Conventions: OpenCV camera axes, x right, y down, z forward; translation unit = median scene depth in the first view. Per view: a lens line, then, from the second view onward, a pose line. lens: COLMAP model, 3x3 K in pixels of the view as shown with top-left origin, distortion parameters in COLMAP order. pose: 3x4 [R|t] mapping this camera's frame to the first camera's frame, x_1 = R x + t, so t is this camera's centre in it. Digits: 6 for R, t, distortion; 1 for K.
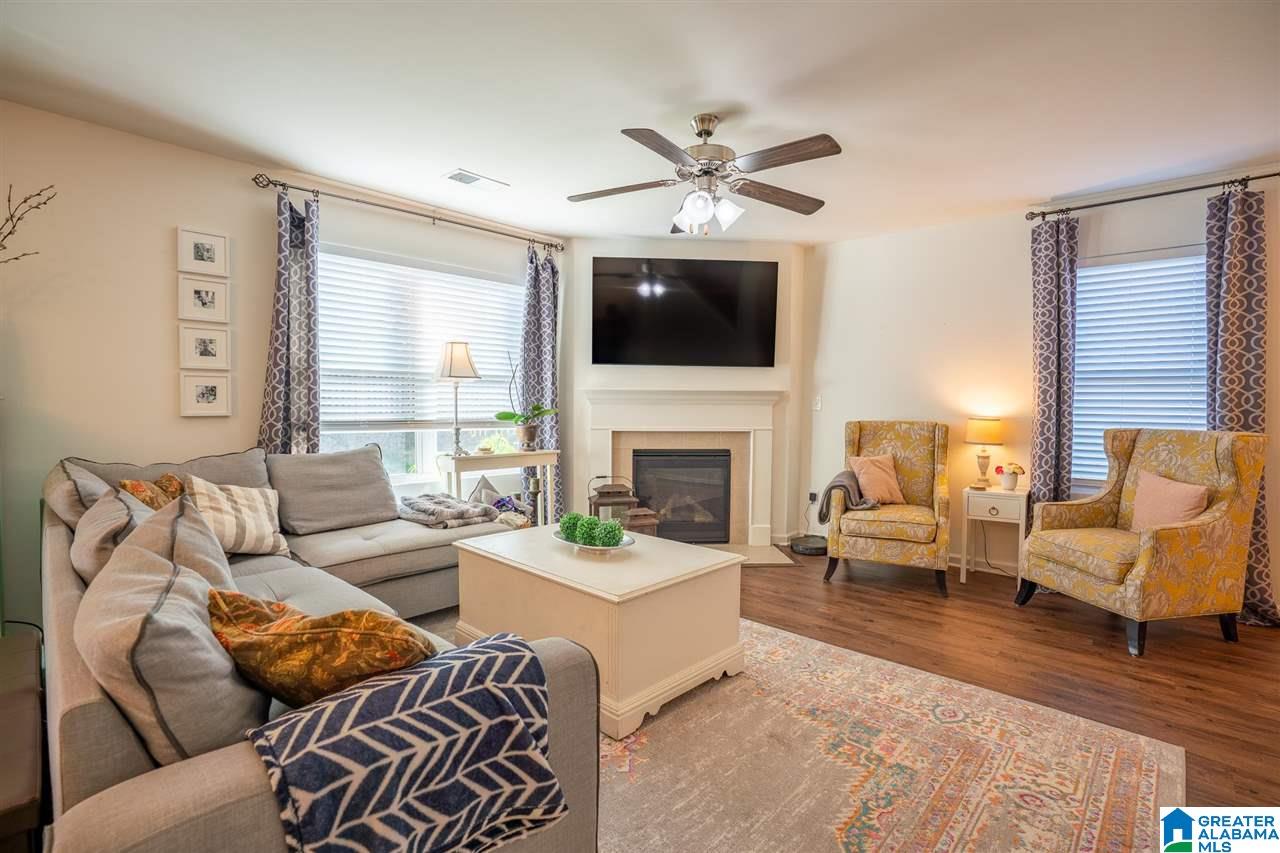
lens RADIAL K [[590.0, 0, 640.0], [0, 590.0, 426.5], [0, 0, 1]] dist [-0.067457, 0.026479]
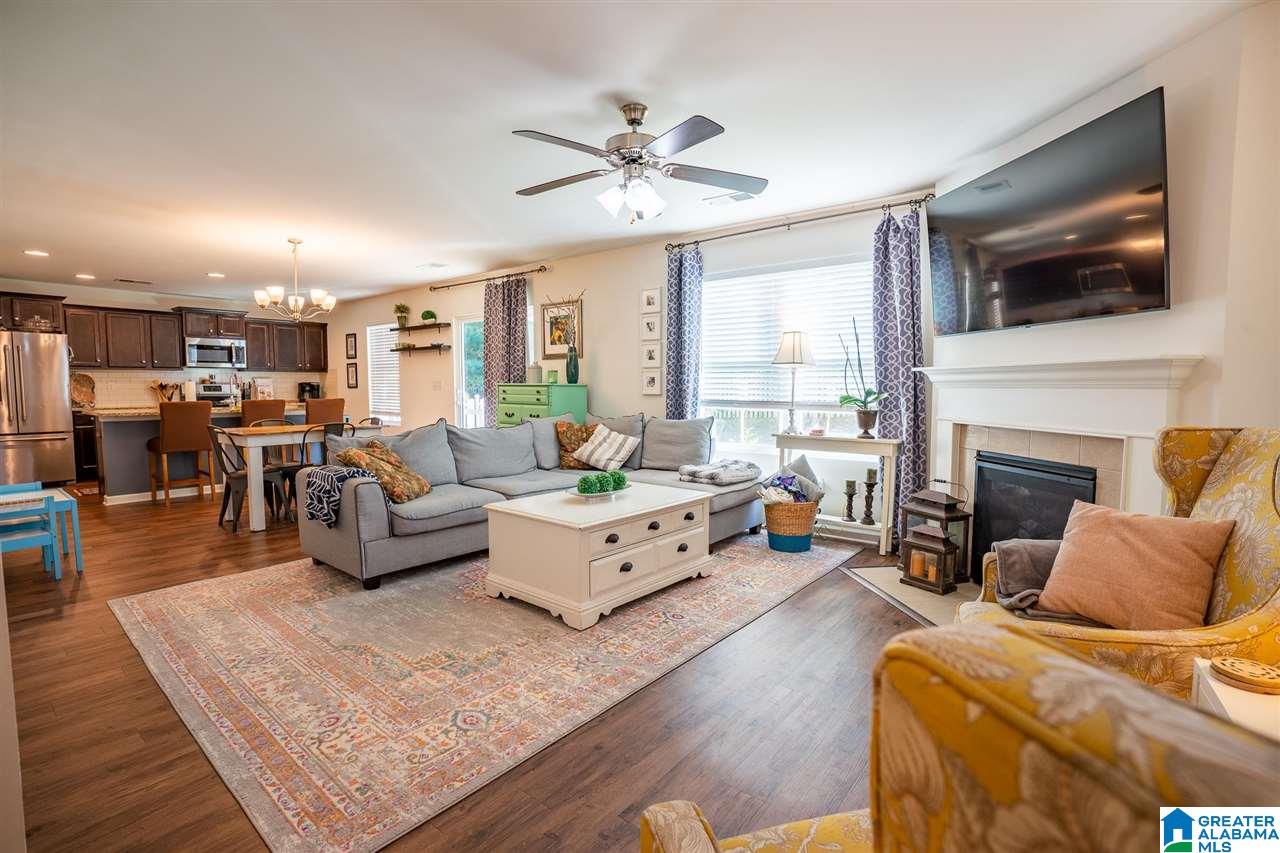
lens RADIAL K [[590.0, 0, 640.0], [0, 590.0, 426.5], [0, 0, 1]] dist [-0.067457, 0.026479]
pose [[0.065406, 0.060123, -0.996046, 1.032281], [-0.038705, 0.997585, 0.057674, -0.023330], [0.997108, 0.034780, 0.067575, 0.846544]]
